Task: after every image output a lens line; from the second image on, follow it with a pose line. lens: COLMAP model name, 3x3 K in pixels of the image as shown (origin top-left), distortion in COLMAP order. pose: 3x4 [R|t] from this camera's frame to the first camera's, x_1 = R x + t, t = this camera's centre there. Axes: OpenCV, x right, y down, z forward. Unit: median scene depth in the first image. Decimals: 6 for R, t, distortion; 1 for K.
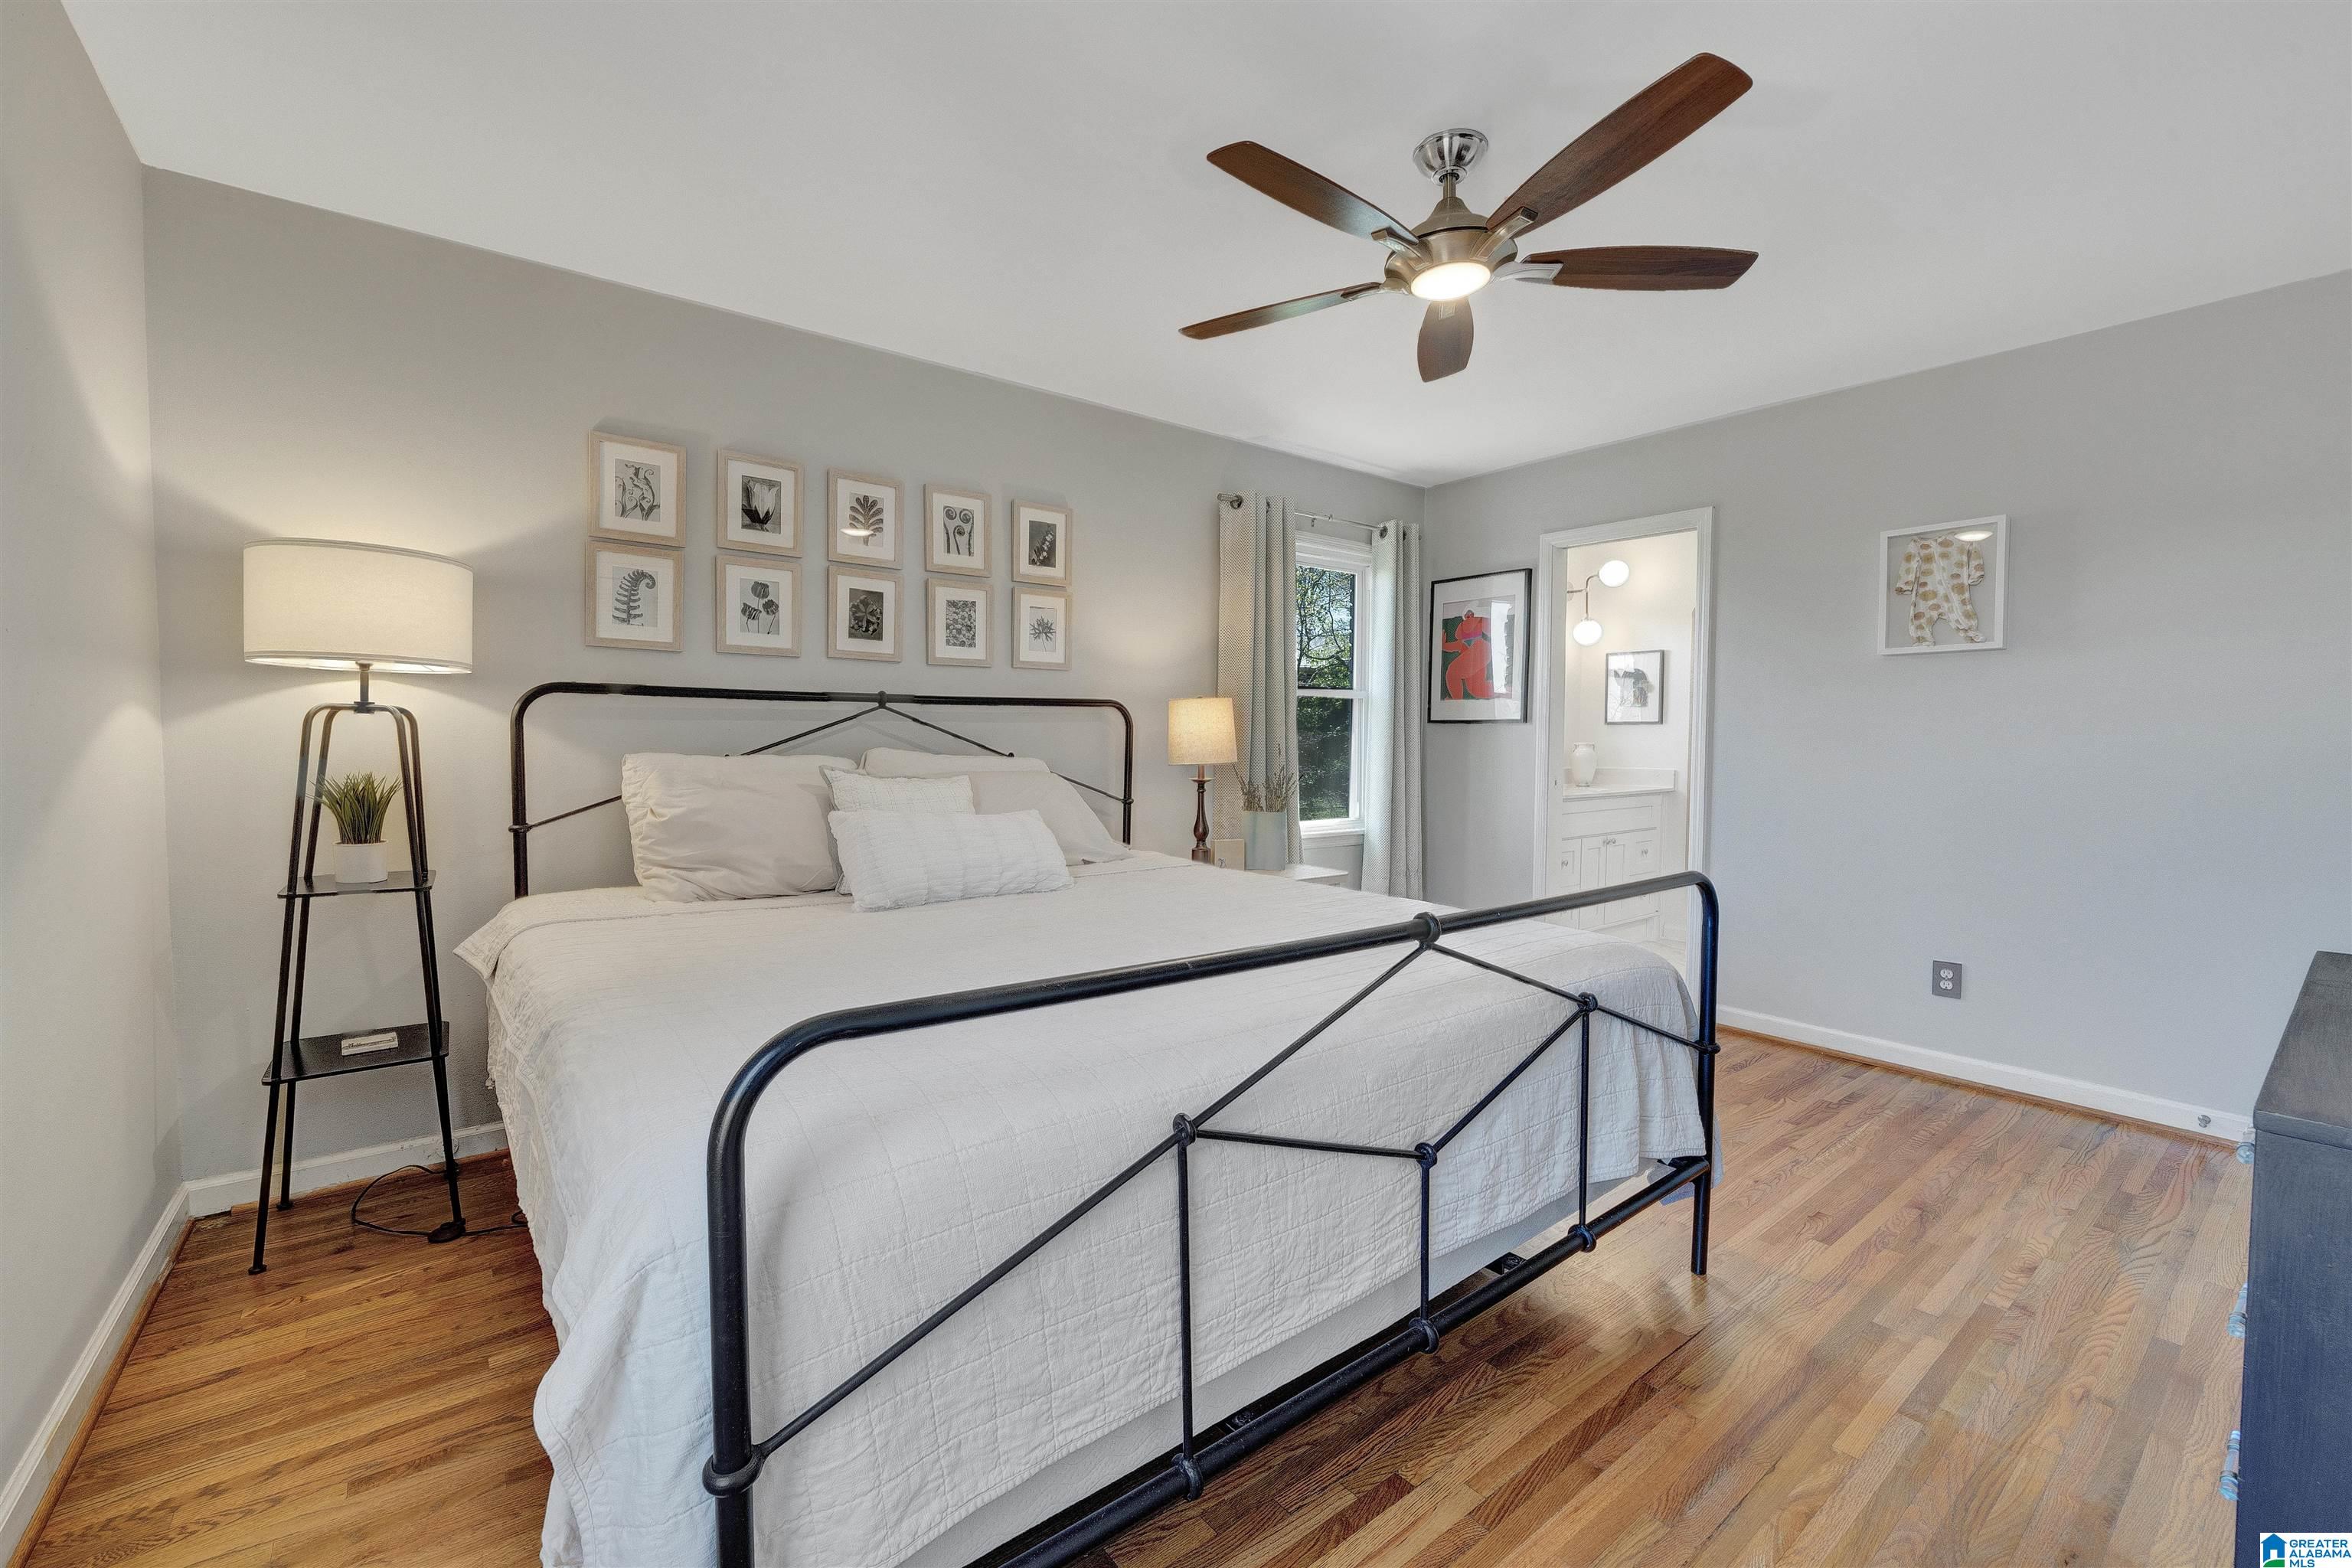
lens RADIAL K [[908.8, 0, 1180.4], [0, 908.8, 769.9], [0, 0, 1]] dist [-0.012763, 0.000580]
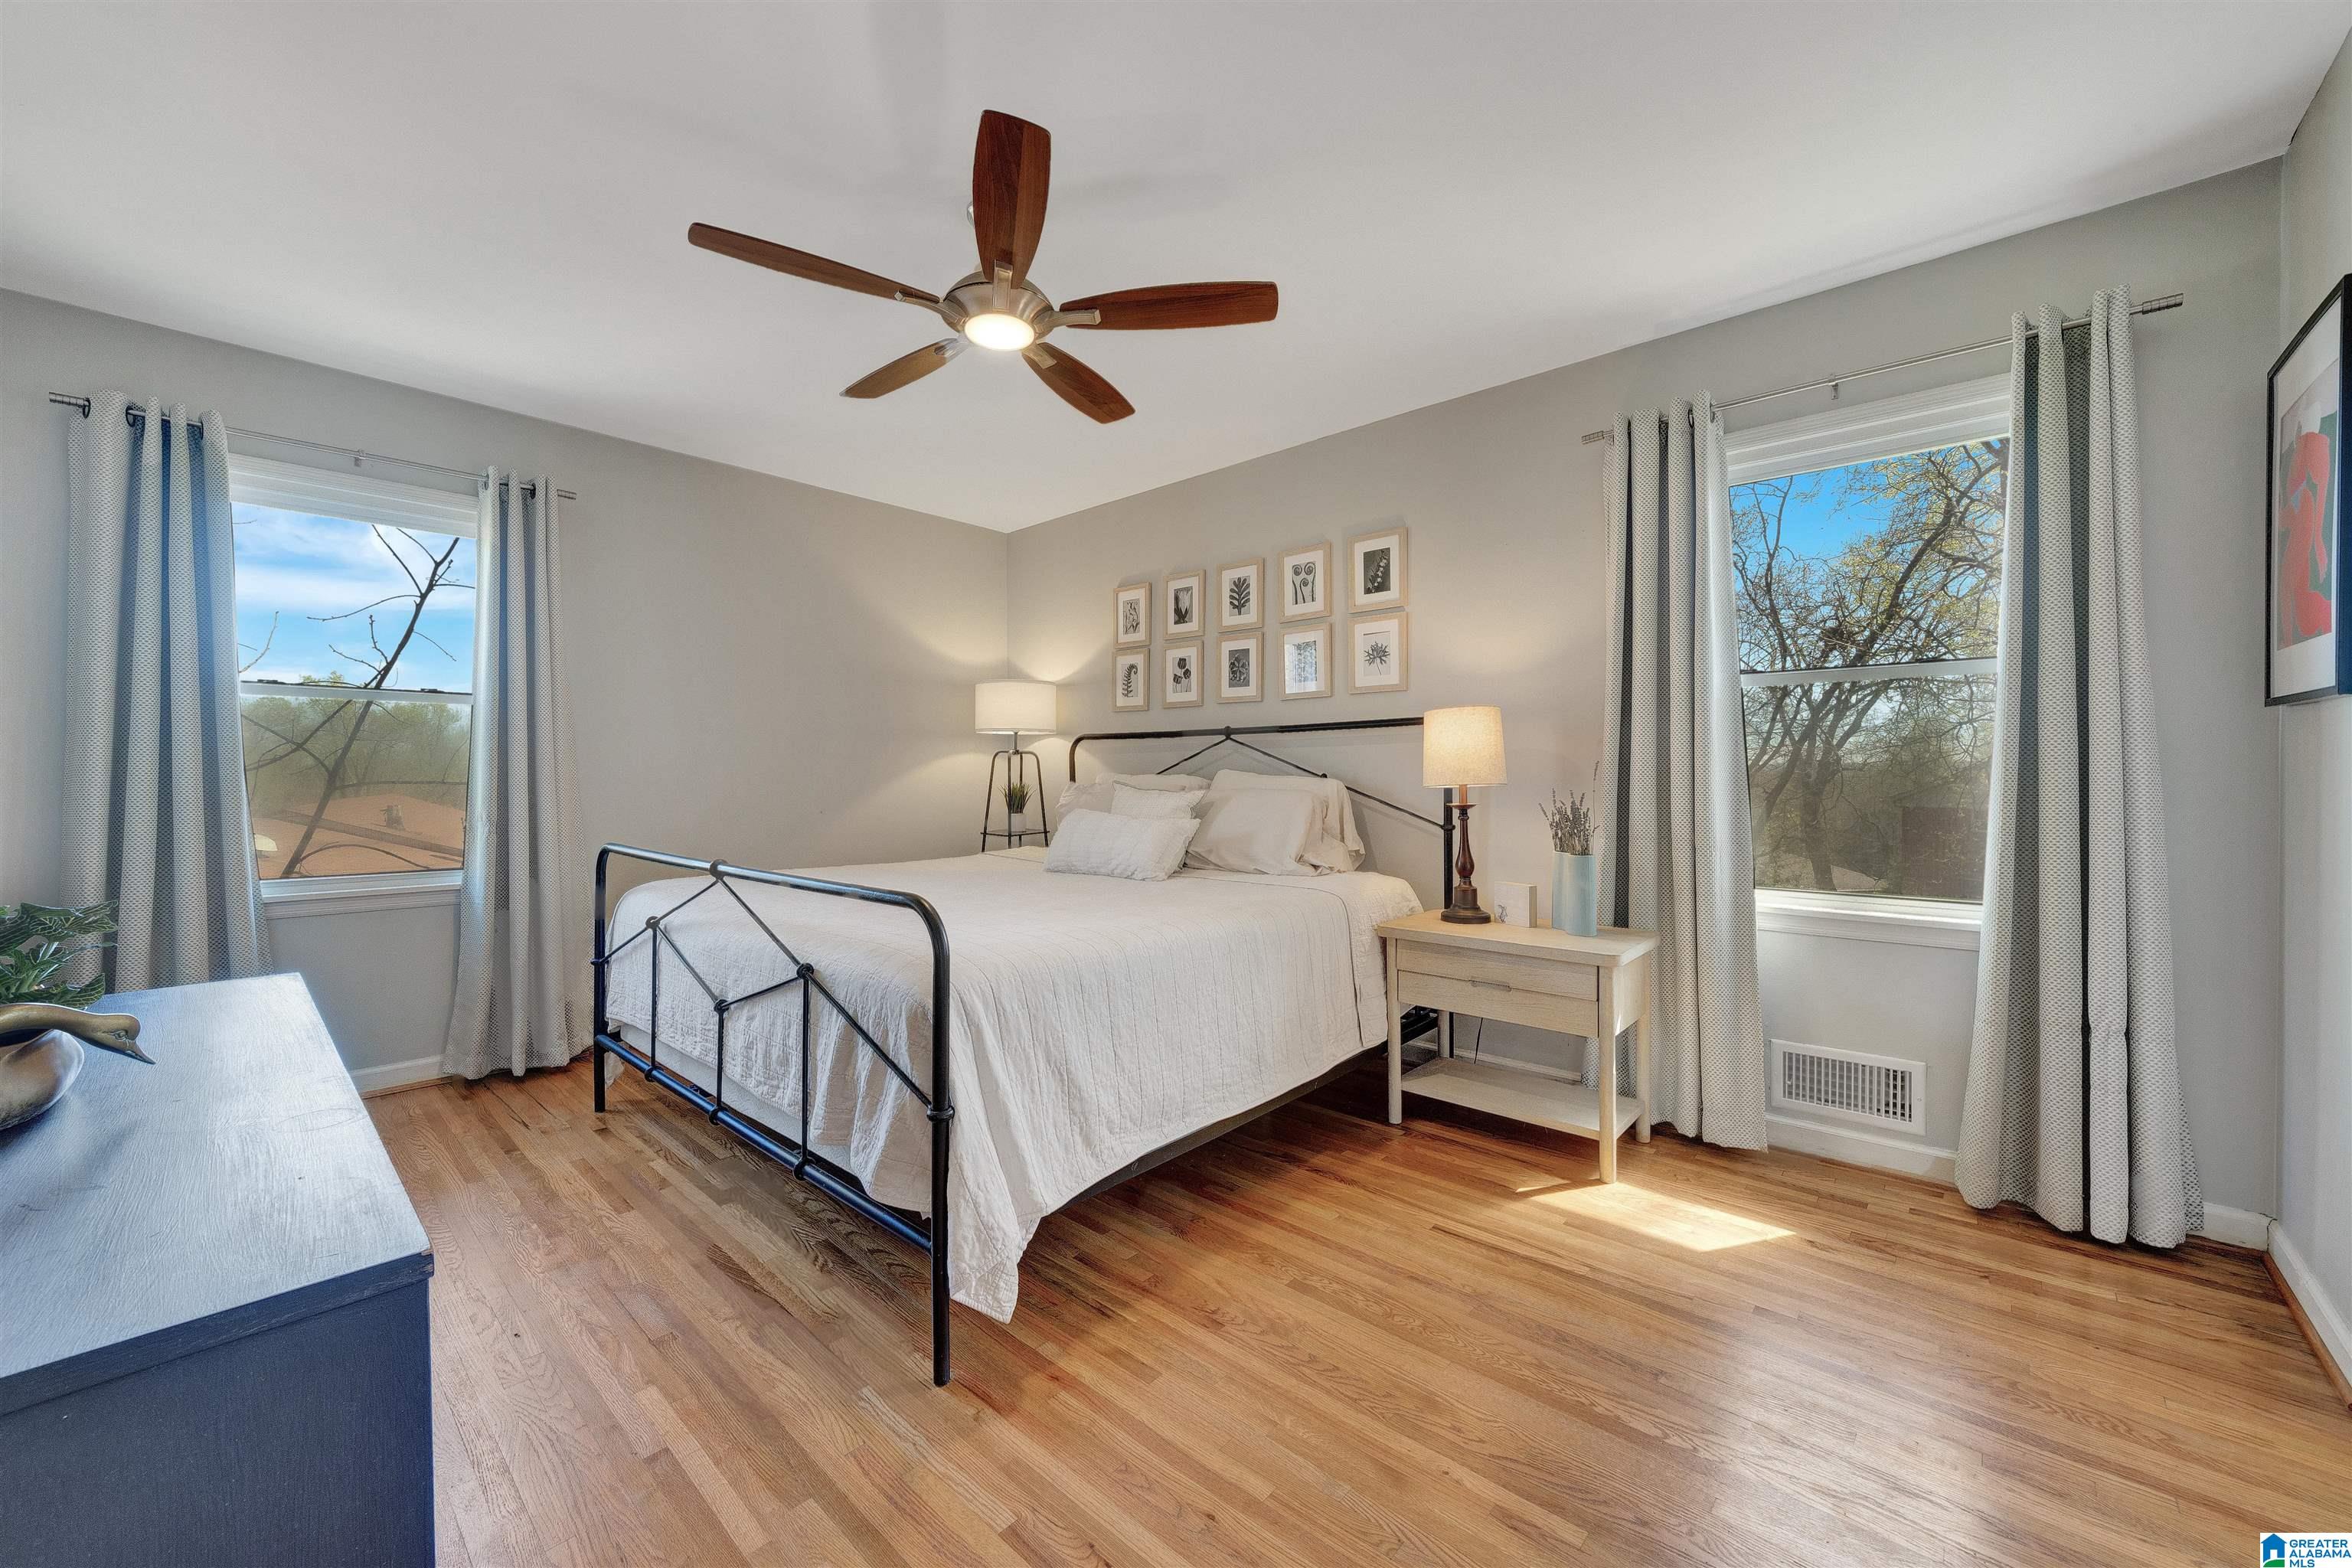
lens RADIAL K [[908.8, 0, 1181.6], [0, 908.8, 777.3], [0, 0, 1]] dist [-0.012763, 0.000580]
pose [[0.197601, 0.001332, -0.980282, 0.946031], [-0.024364, 0.999697, -0.003553, -0.006820], [0.979980, 0.024586, 0.197574, 0.680032]]
